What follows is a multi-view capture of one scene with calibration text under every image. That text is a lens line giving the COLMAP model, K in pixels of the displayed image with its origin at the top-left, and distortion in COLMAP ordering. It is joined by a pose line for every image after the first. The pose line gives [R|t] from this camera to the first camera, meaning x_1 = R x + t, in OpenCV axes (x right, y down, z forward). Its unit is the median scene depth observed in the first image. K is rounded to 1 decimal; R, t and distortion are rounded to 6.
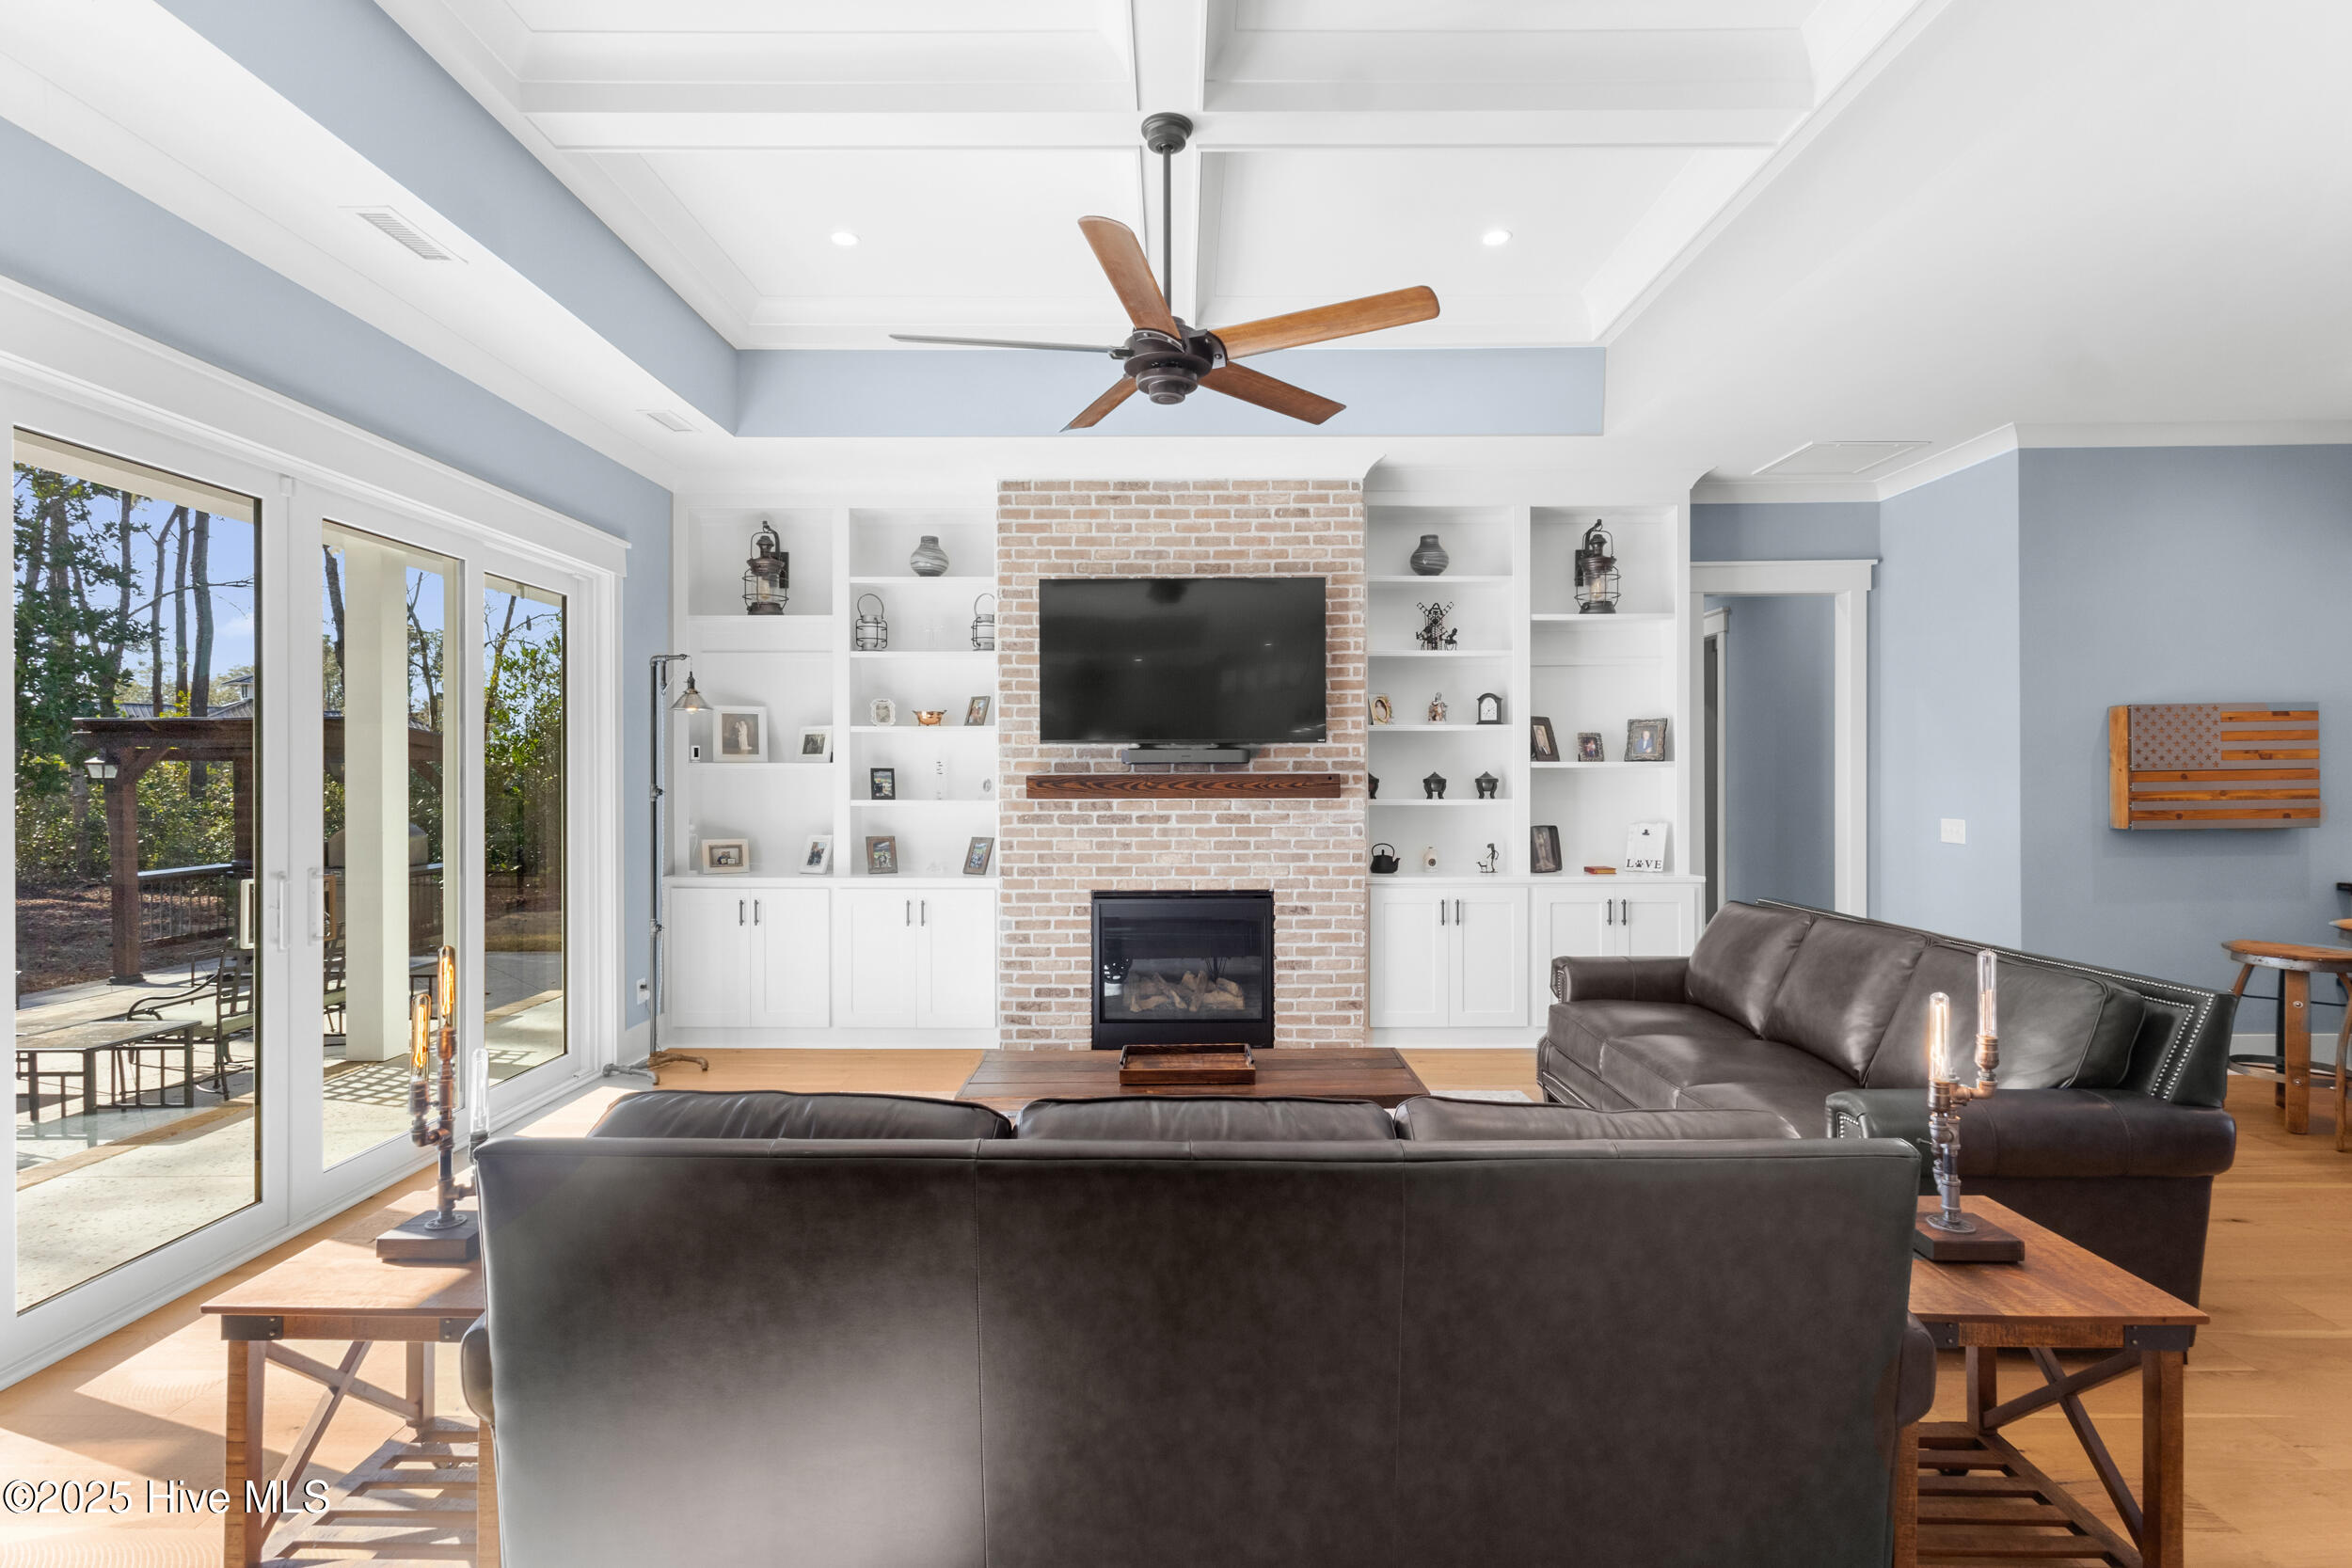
lens RADIAL K [[1093.9, 0, 1173.4], [0, 1093.9, 787.7], [0, 0, 1]] dist [0.001003, 0.000294]
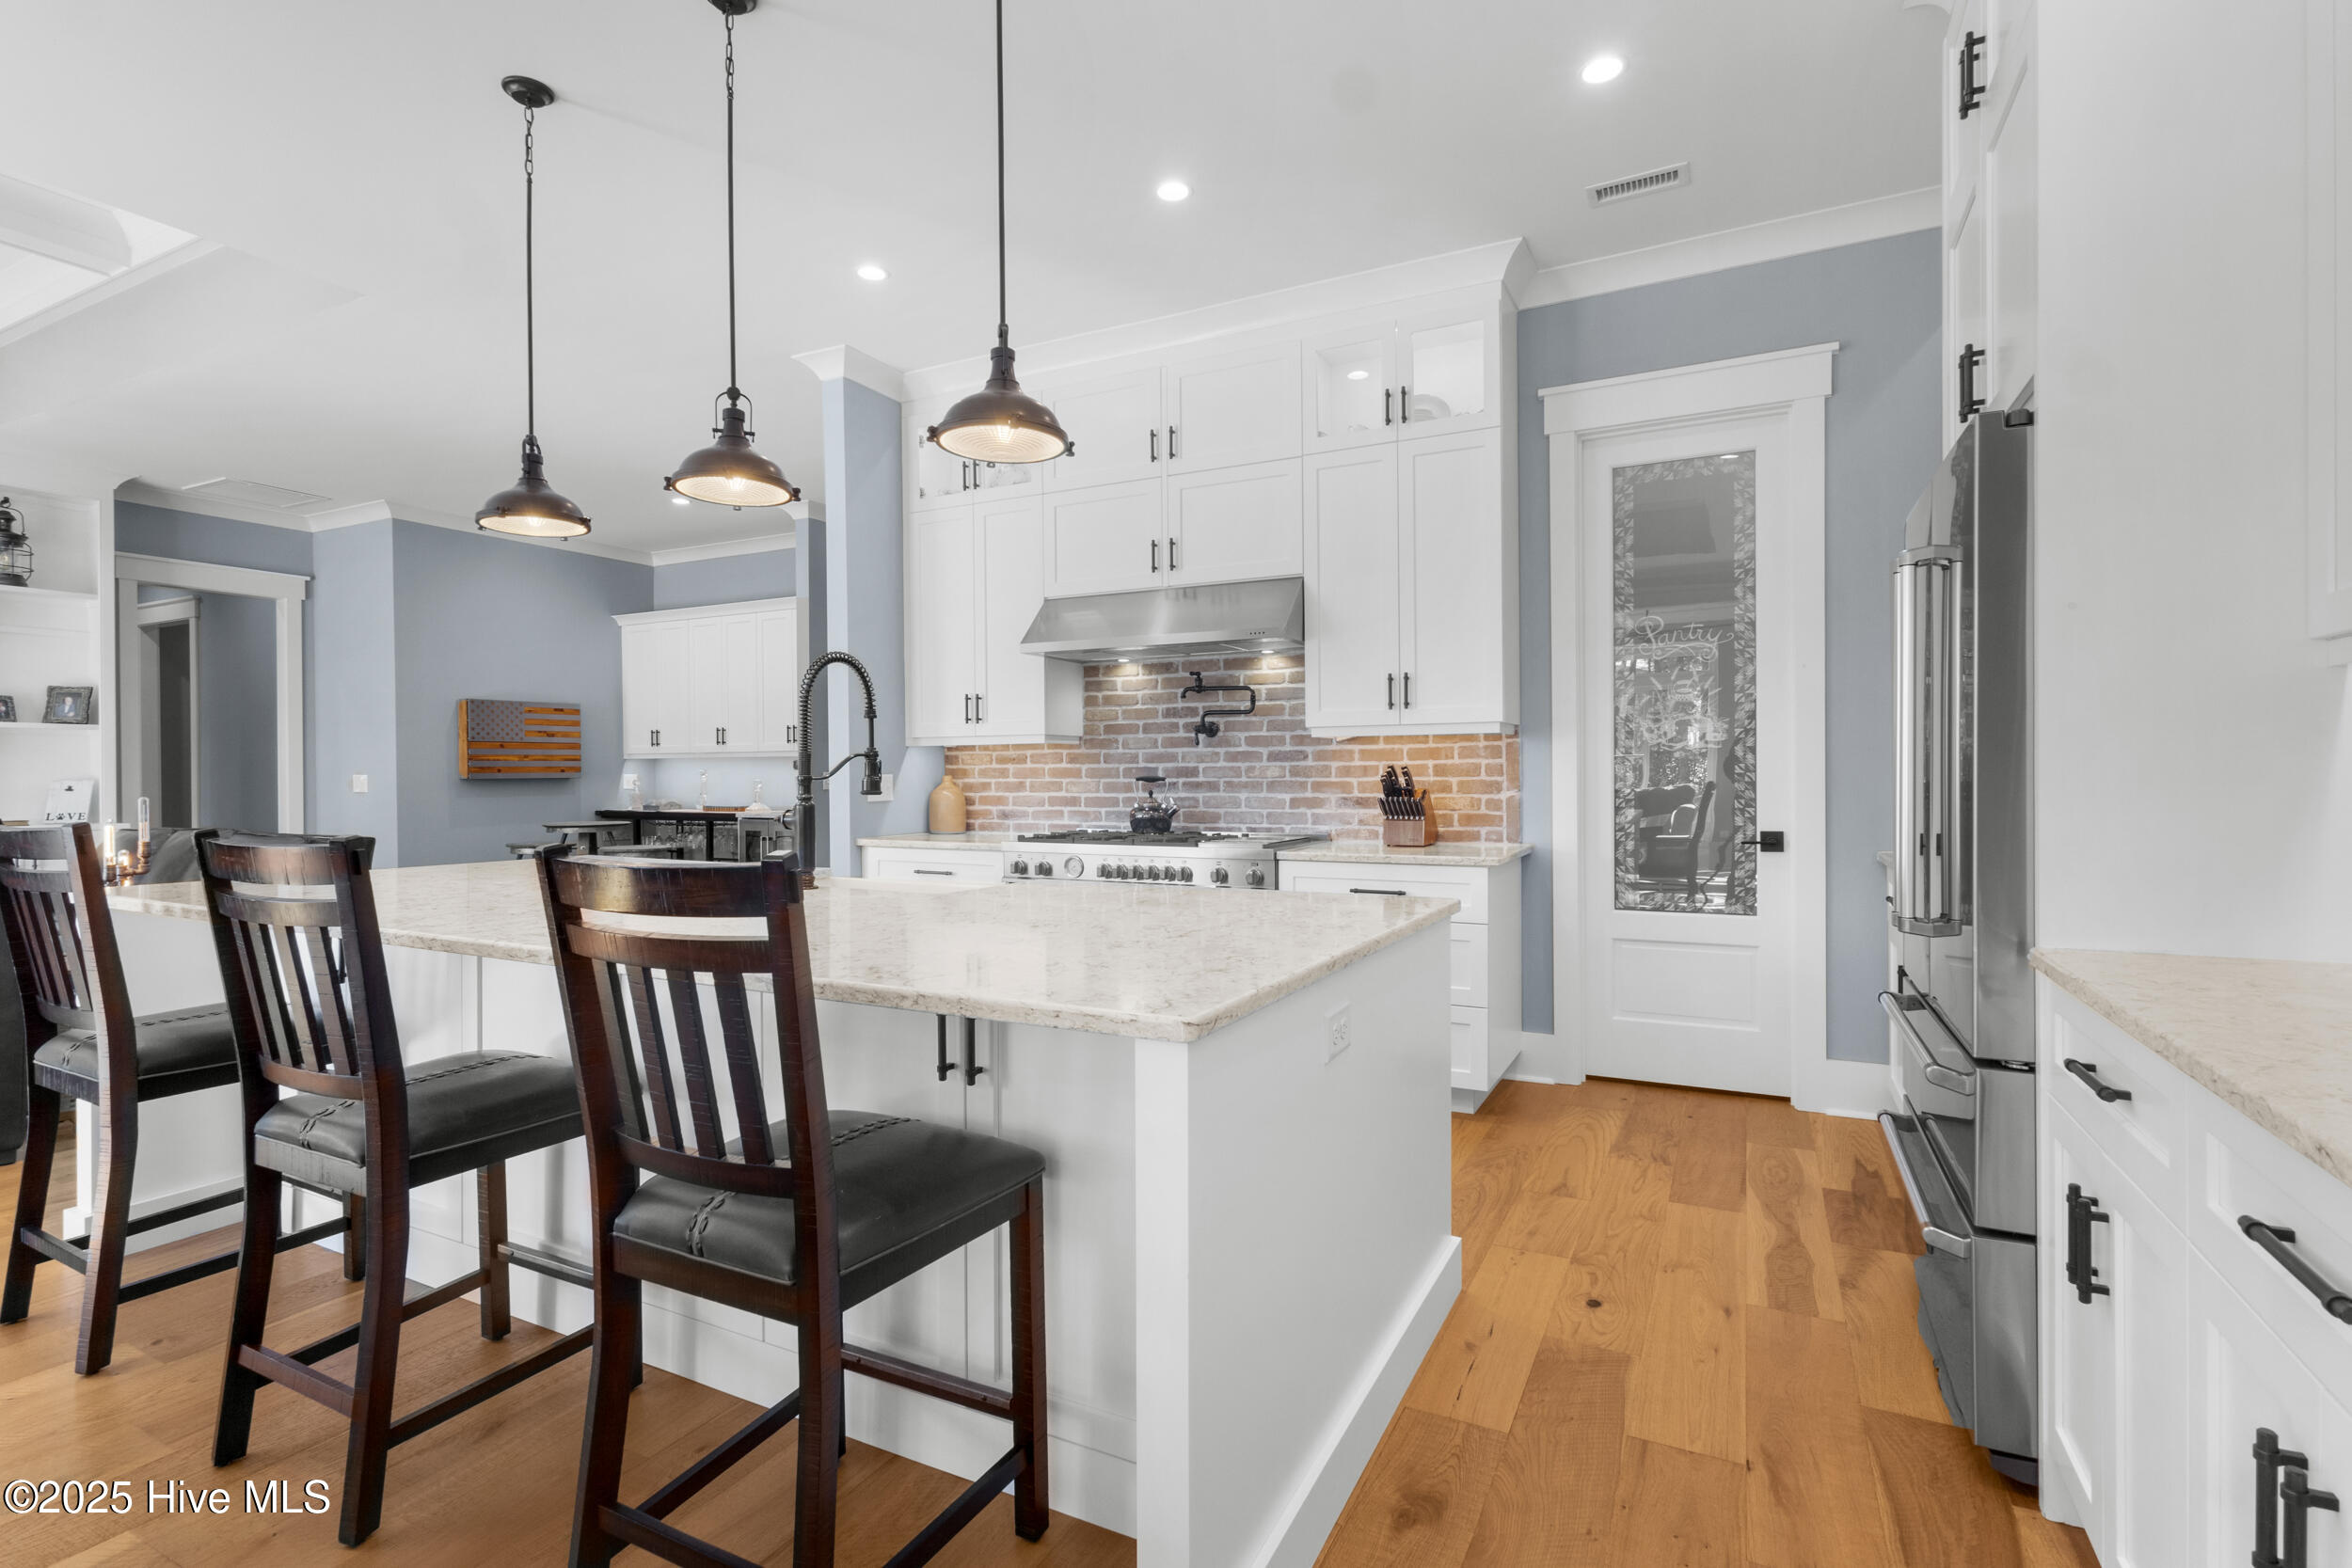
lens RADIAL K [[1103.3, 0, 1170.4], [0, 1103.3, 778.0], [0, 0, 1]] dist [-0.000944, -0.000279]
pose [[0.455249, 0.003753, 0.890356, -0.055389], [0.010018, 0.999906, -0.009338, 0.054492], [-0.890308, 0.013171, 0.455169, -0.526709]]
